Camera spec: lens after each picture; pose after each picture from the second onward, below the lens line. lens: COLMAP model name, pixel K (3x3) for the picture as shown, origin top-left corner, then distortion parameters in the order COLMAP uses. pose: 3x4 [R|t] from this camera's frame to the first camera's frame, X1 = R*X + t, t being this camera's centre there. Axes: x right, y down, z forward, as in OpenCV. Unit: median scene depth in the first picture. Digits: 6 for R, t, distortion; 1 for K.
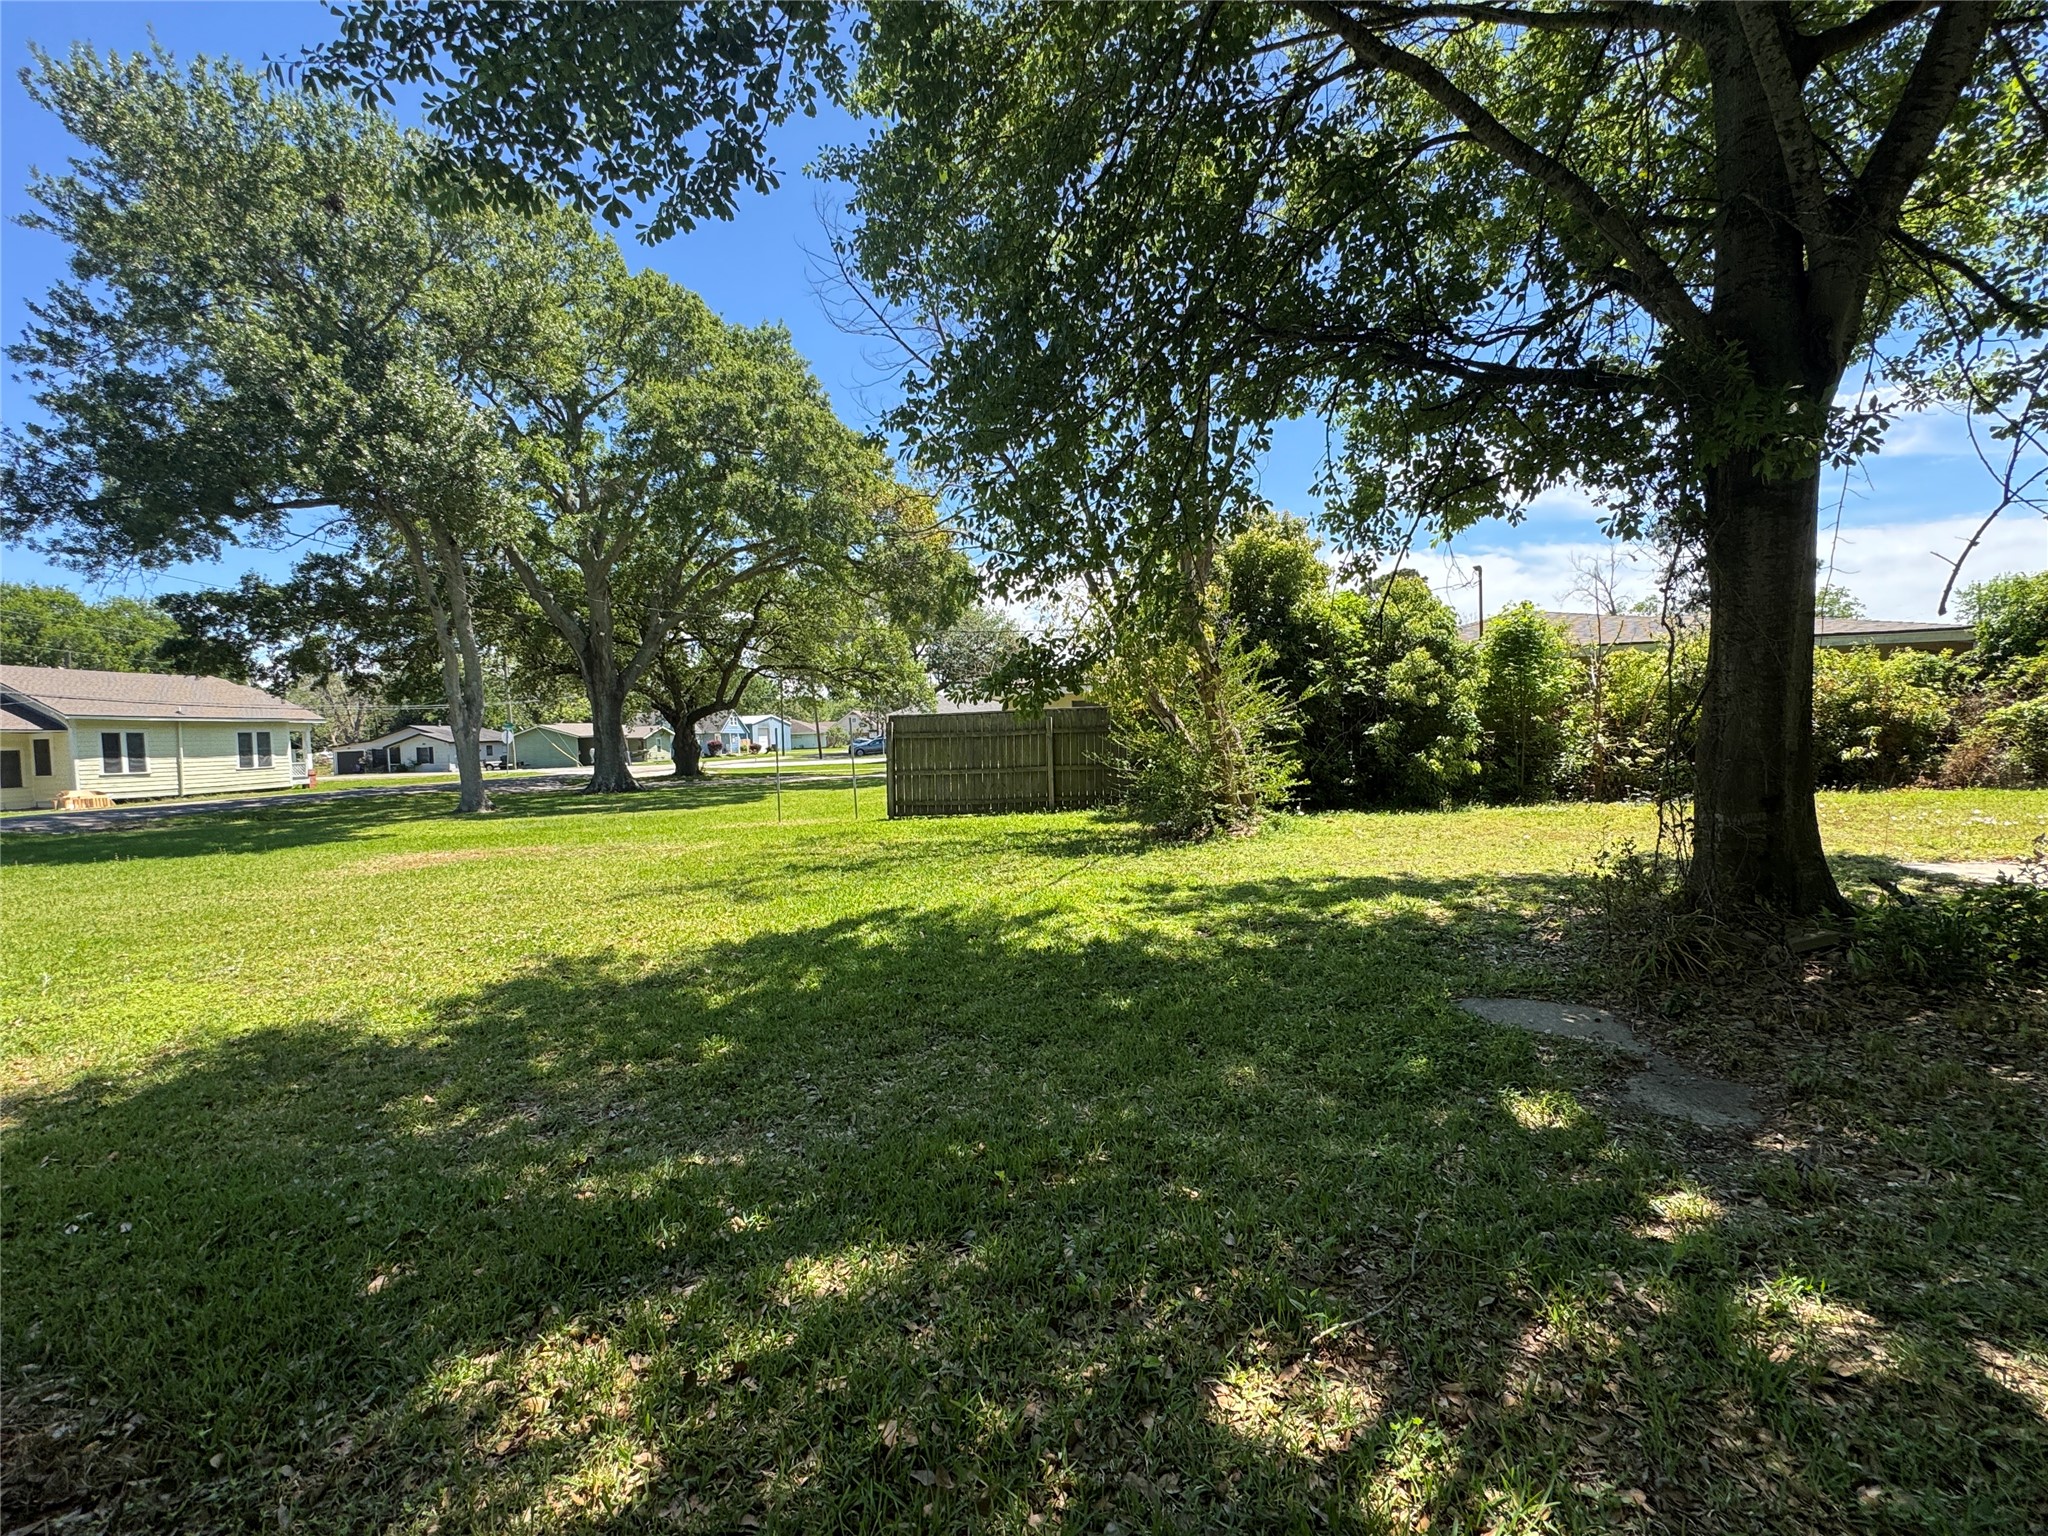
lens RADIAL K [[949.2, 0, 1023.1], [0, 949.2, 771.3], [0, 0, 1]] dist [0.000433, -0.001579]
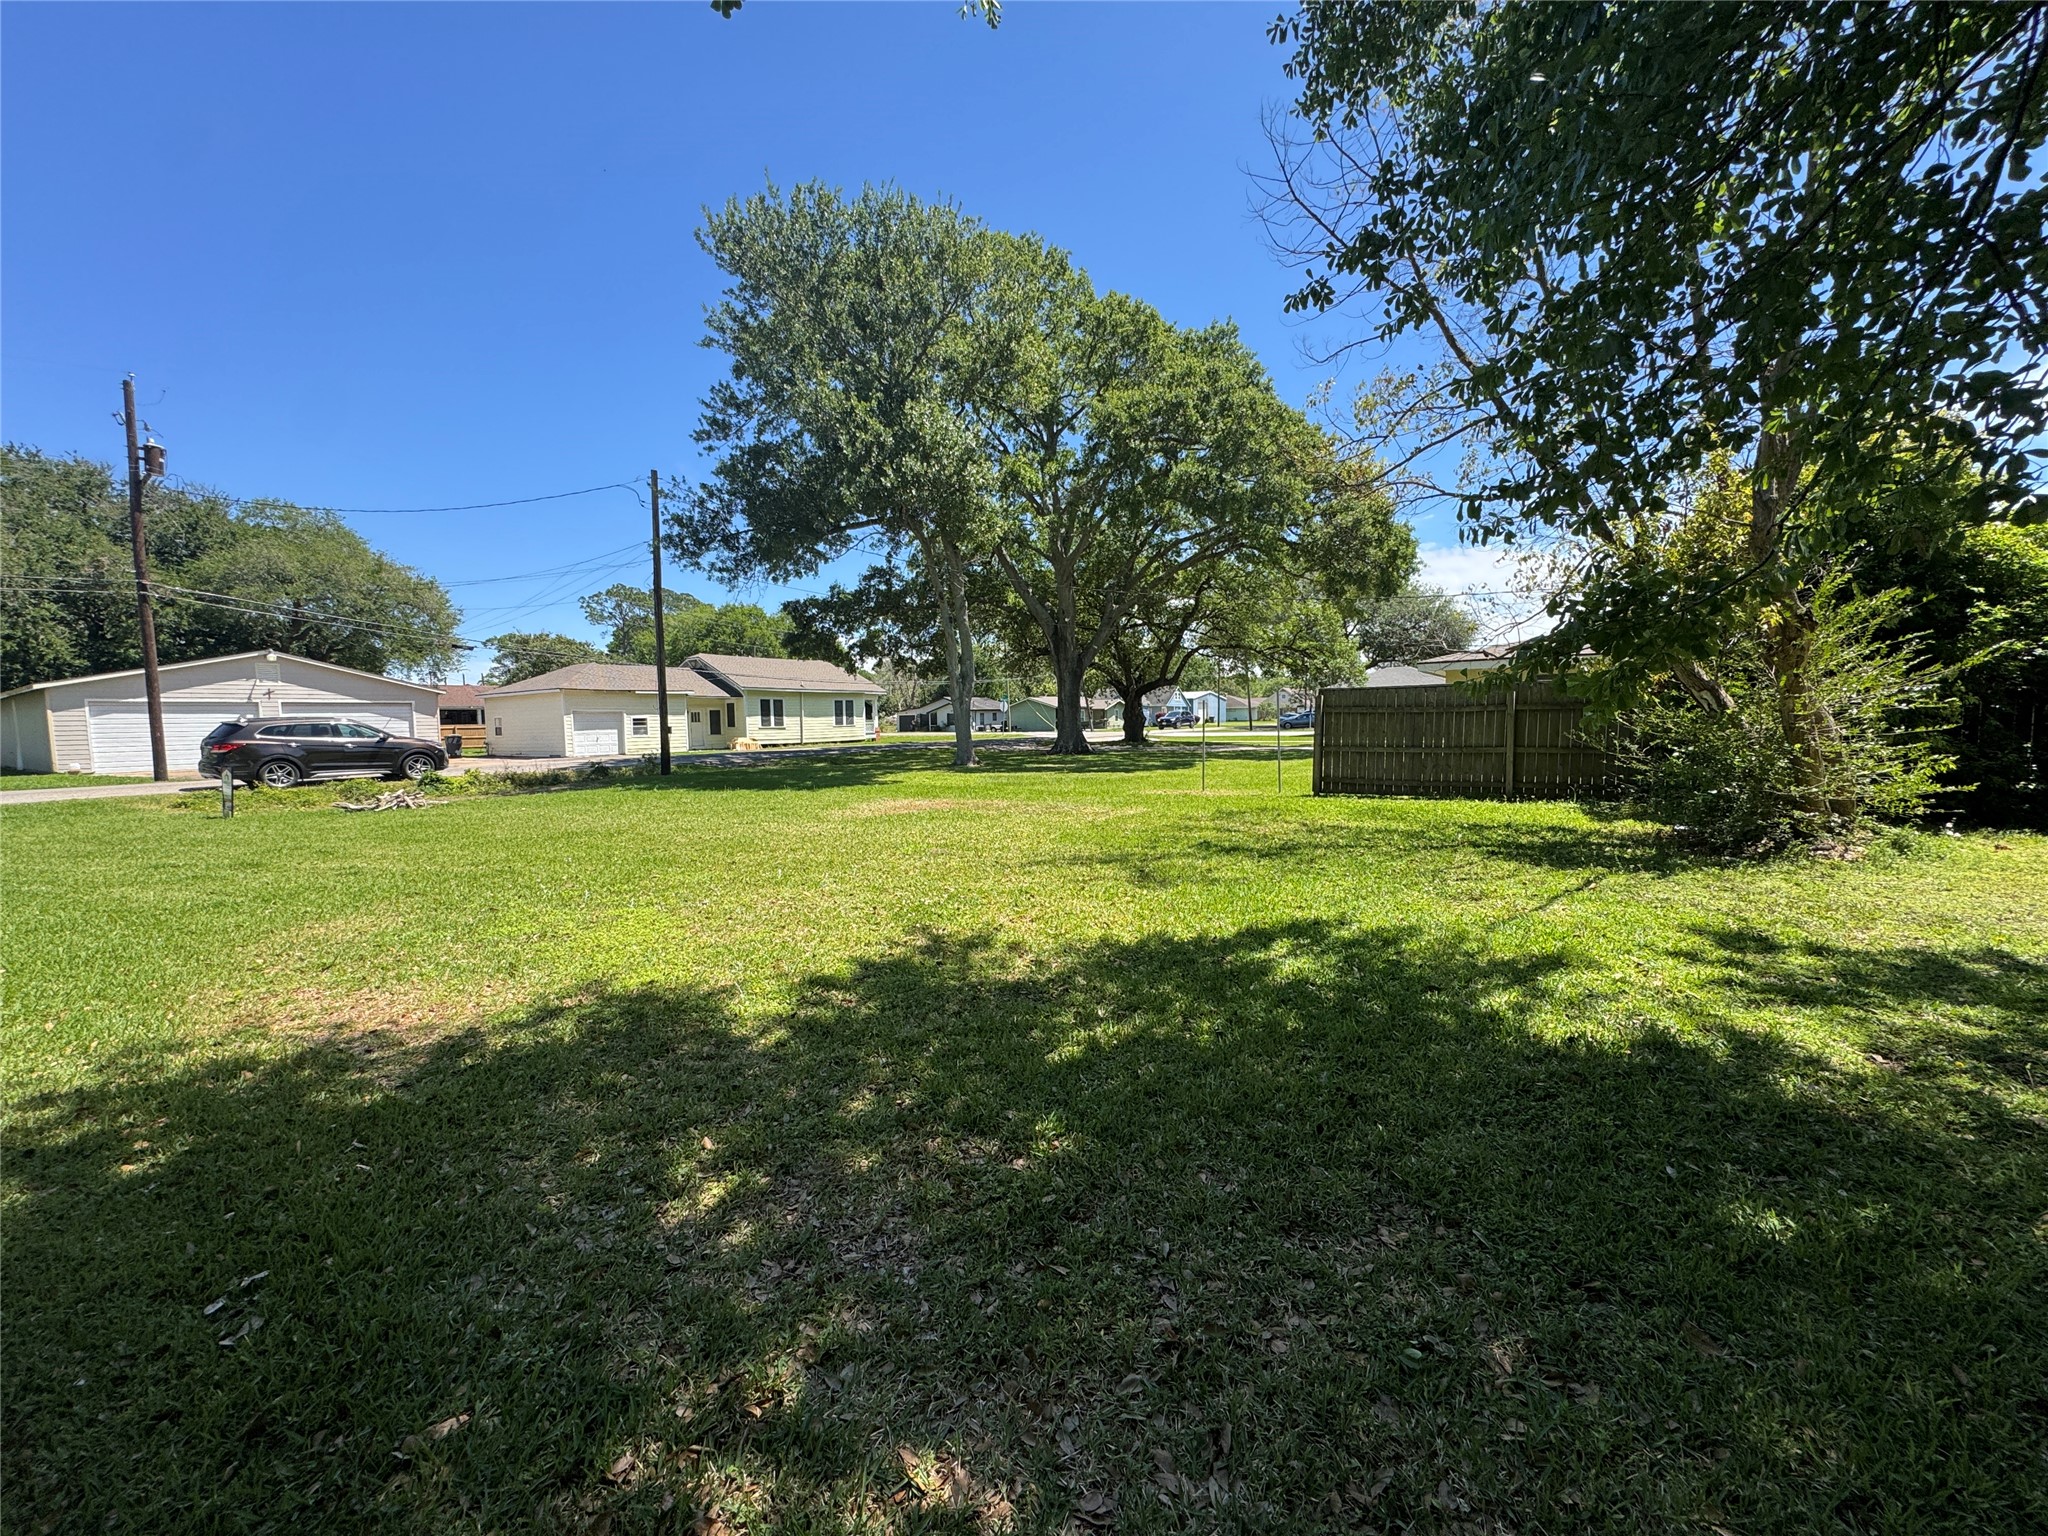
lens RADIAL K [[814.1, 0, 1024.0], [0, 814.1, 768.3], [0, 0, 1]] dist [-0.008787, 0.002280]
pose [[0.884873, 0.050597, -0.463077, -0.017833], [-0.034720, 0.998482, 0.042752, -0.002279], [0.464537, -0.021752, 0.885286, 0.112010]]
